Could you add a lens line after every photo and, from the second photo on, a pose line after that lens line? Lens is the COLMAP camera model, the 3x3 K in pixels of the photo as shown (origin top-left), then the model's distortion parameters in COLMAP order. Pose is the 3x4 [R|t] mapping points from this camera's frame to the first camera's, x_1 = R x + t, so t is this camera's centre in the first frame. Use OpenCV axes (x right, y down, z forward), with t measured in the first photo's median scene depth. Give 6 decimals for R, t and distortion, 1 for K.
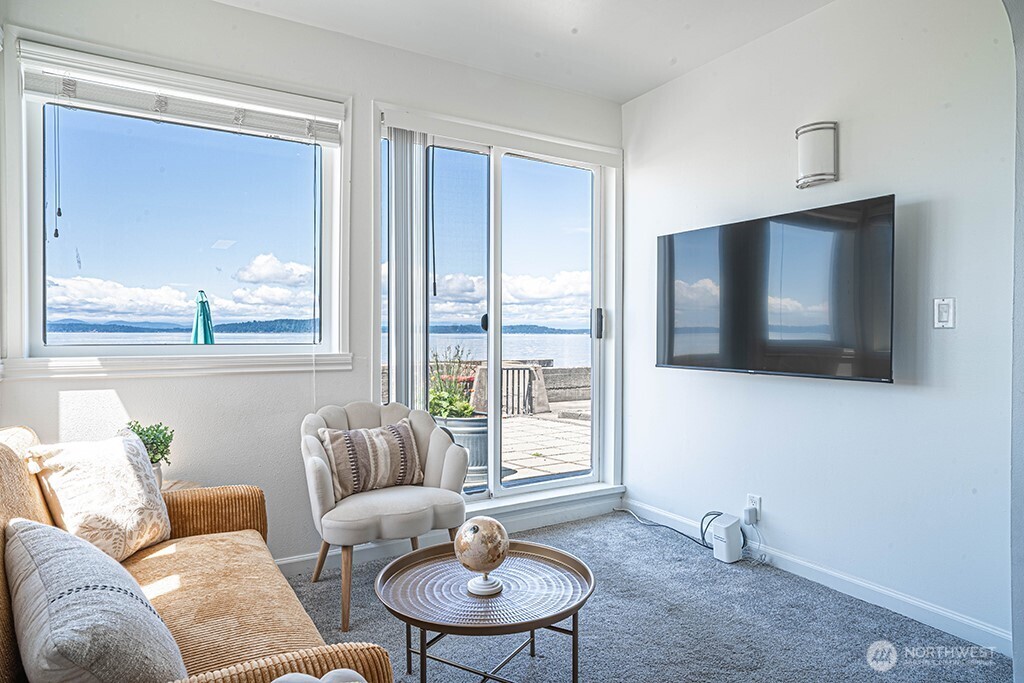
lens RADIAL K [[617.7, 0, 512.0], [0, 617.7, 341.5], [0, 0, 1]] dist [-0.023786, 0.039628]
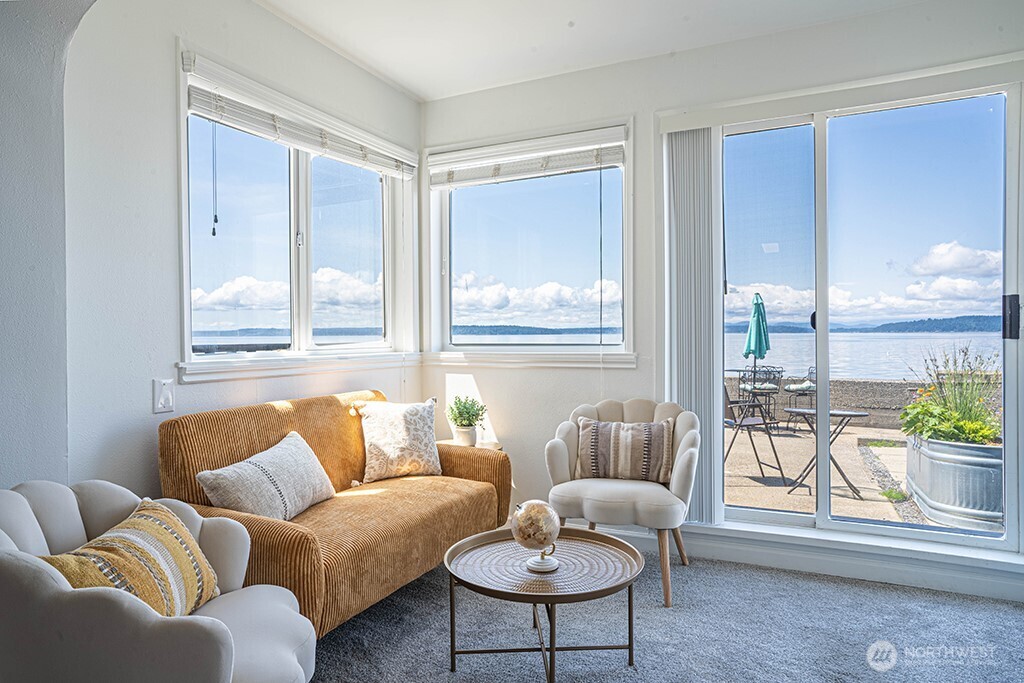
lens RADIAL K [[645.4, 0, 536.8], [0, 645.4, 344.5], [0, 0, 1]] dist [-0.028819, 0.071047]
pose [[0.558255, 0.007438, -0.829636, 0.571594], [-0.003848, 0.999972, 0.006376, -0.002522], [0.829661, -0.000367, 0.558268, 0.221717]]
